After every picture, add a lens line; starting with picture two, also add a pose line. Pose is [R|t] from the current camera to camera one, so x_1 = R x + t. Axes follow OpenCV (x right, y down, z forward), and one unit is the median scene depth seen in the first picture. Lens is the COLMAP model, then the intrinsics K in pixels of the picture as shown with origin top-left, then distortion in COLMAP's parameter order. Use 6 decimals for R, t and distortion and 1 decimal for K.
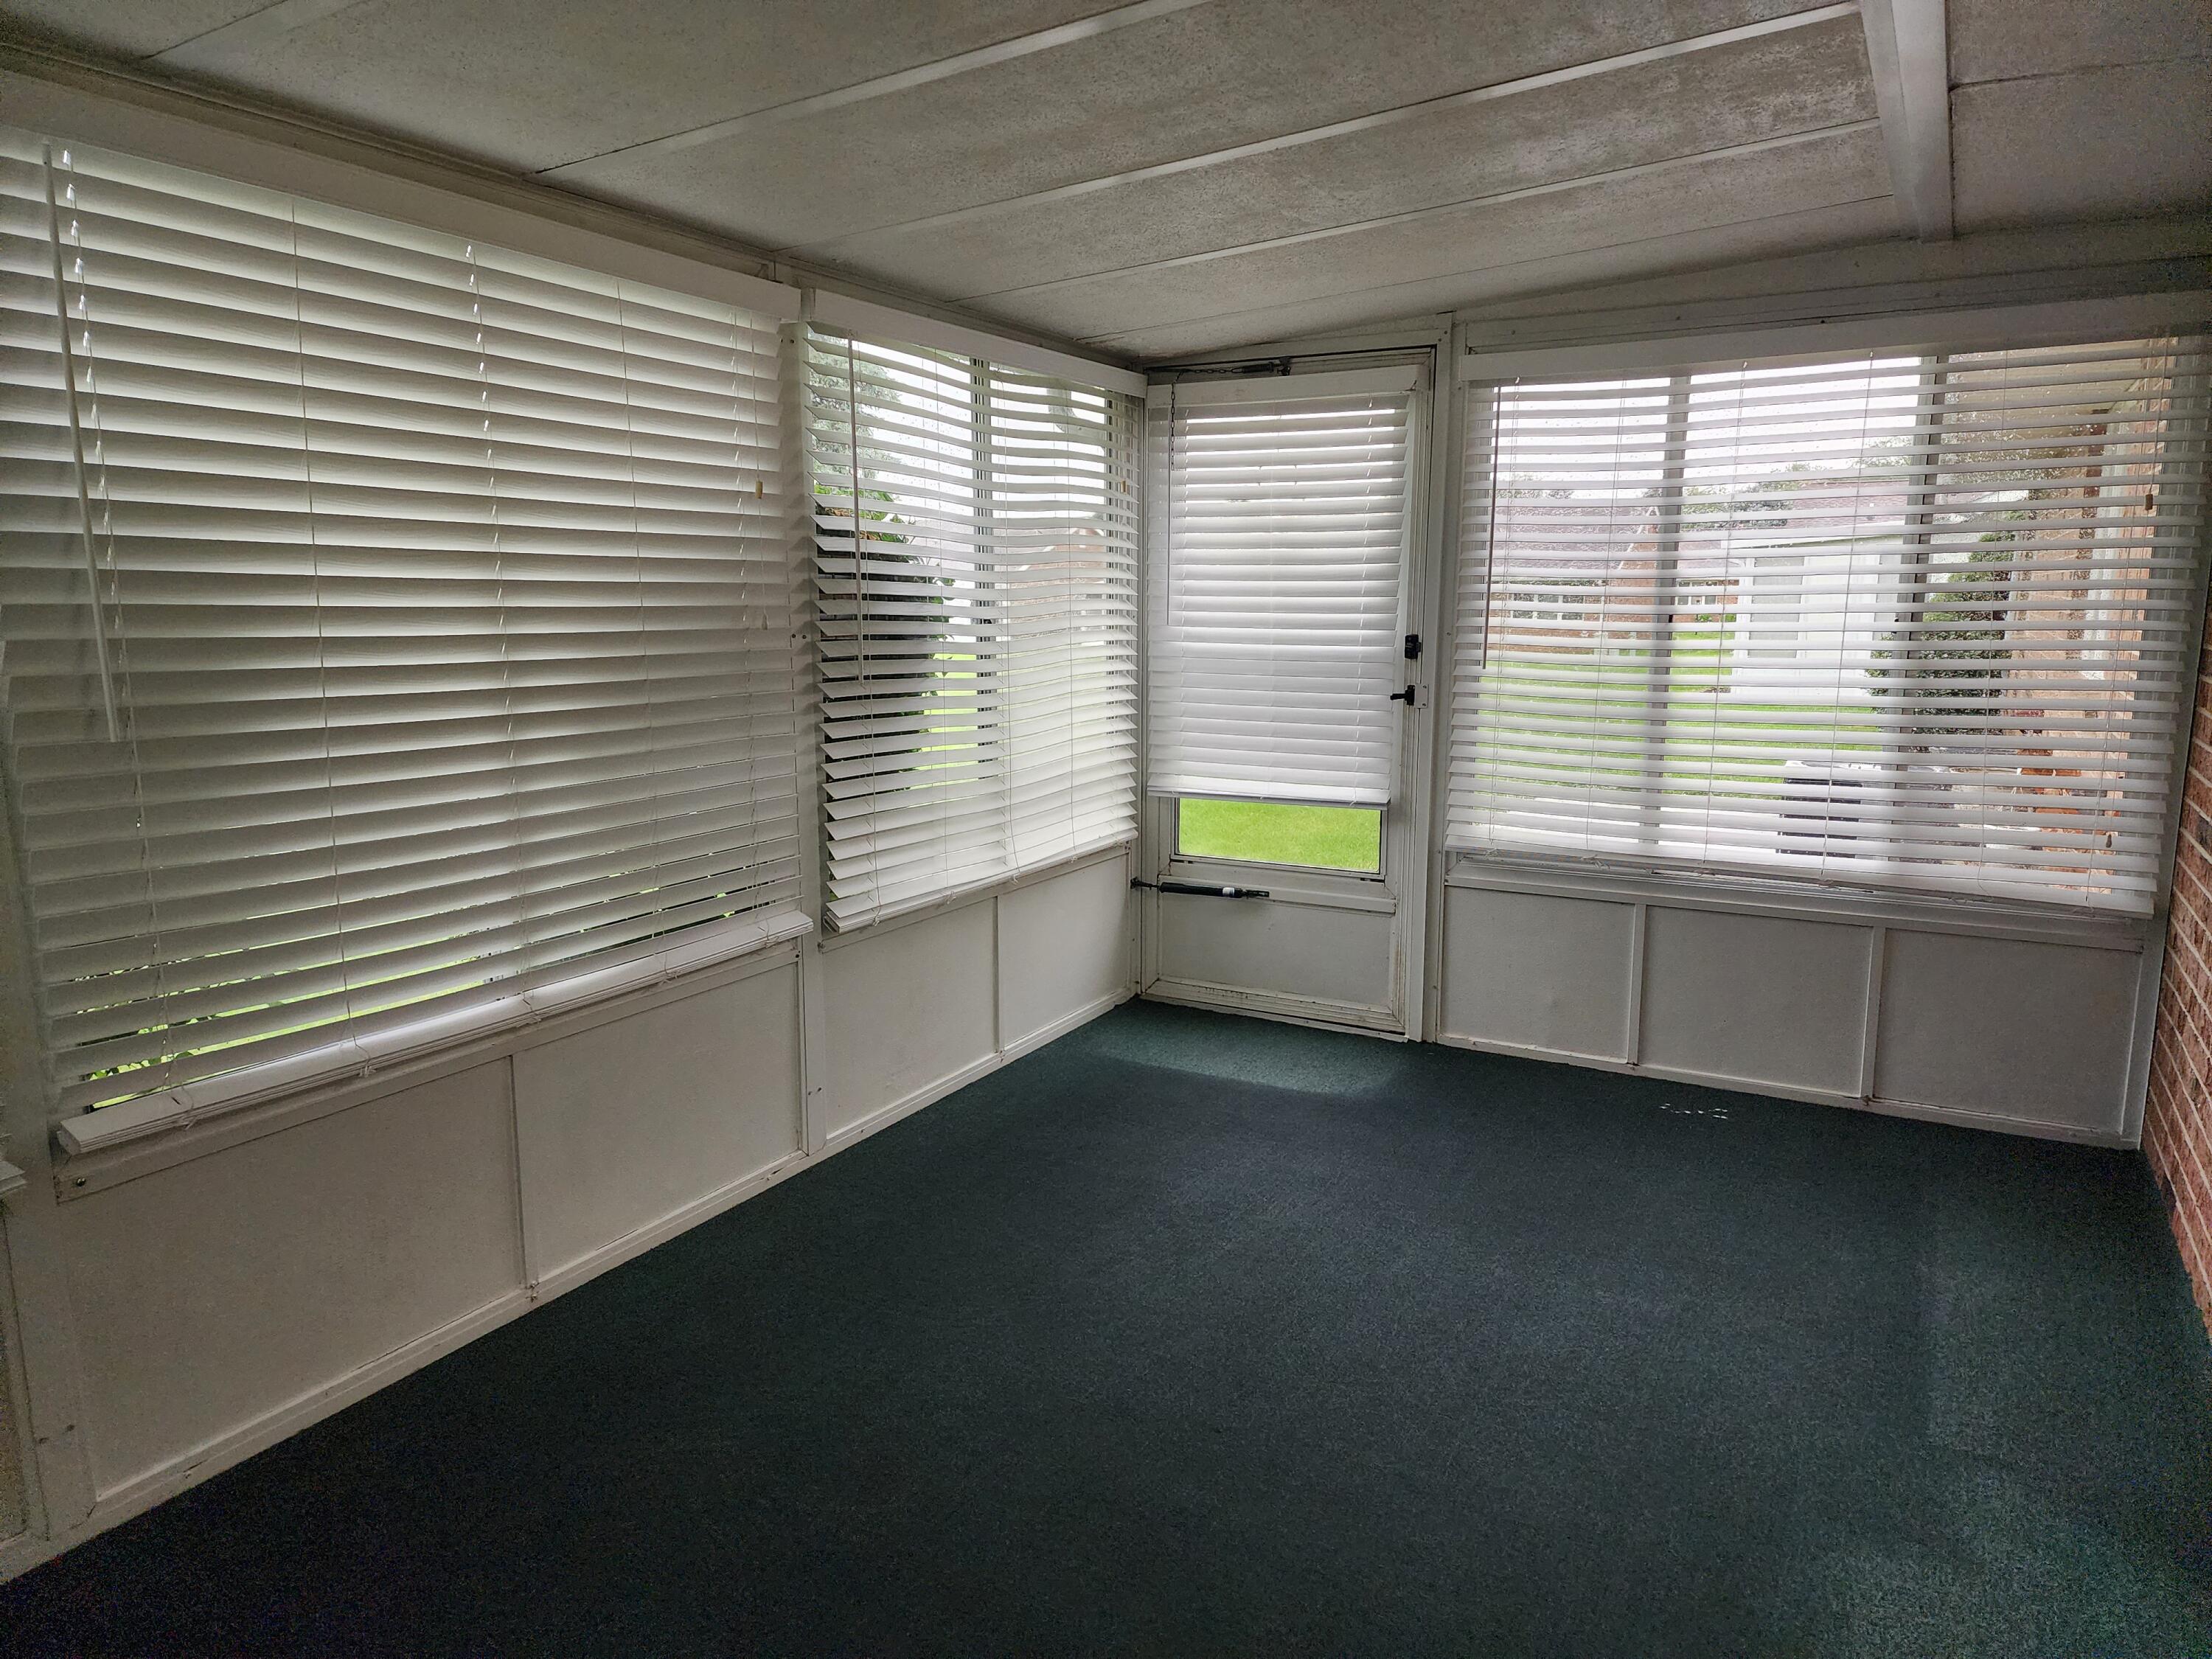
lens RADIAL K [[1464.3, 0, 1099.6], [0, 1464.3, 840.2], [0, 0, 1]] dist [0.071264, -0.066921]
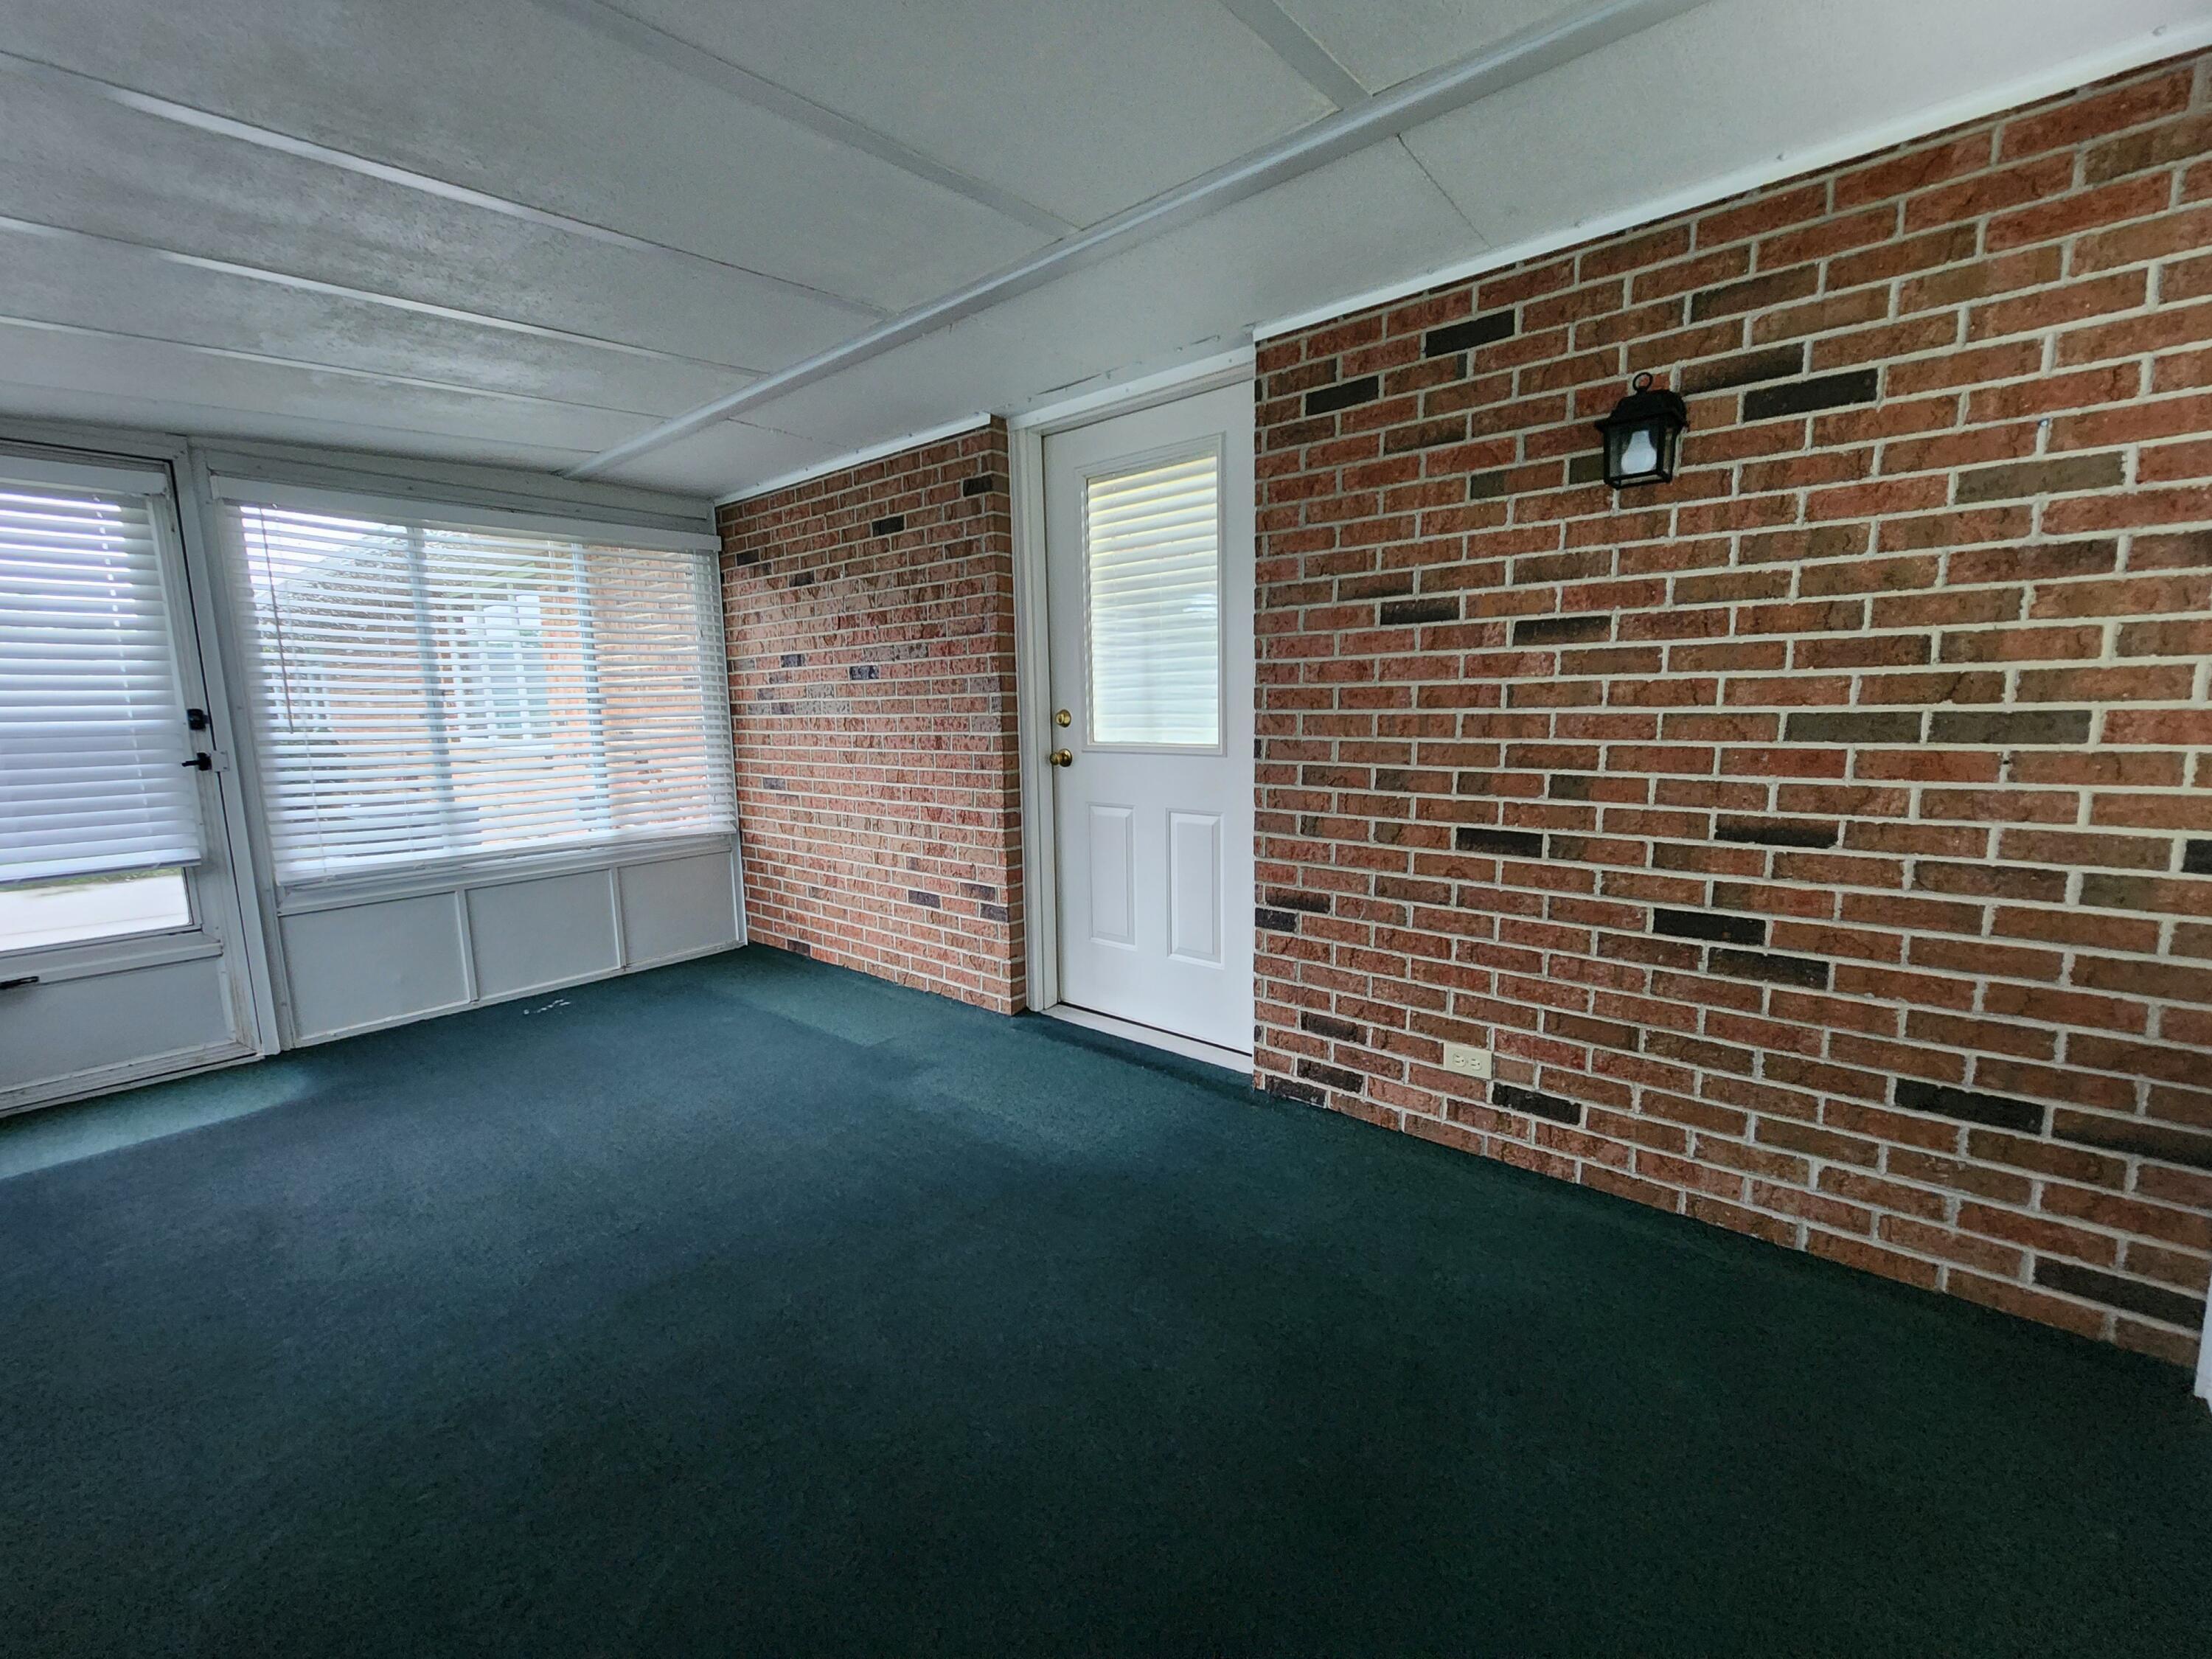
lens RADIAL K [[907.0, 0, 1114.7], [0, 907.0, 822.8], [0, 0, 1]] dist [-0.002653, -0.000675]
pose [[0.187023, -0.132420, 0.973390, -0.358043], [0.185741, 0.977767, 0.097328, 0.011356], [-0.964636, 0.162596, 0.207461, 0.184798]]
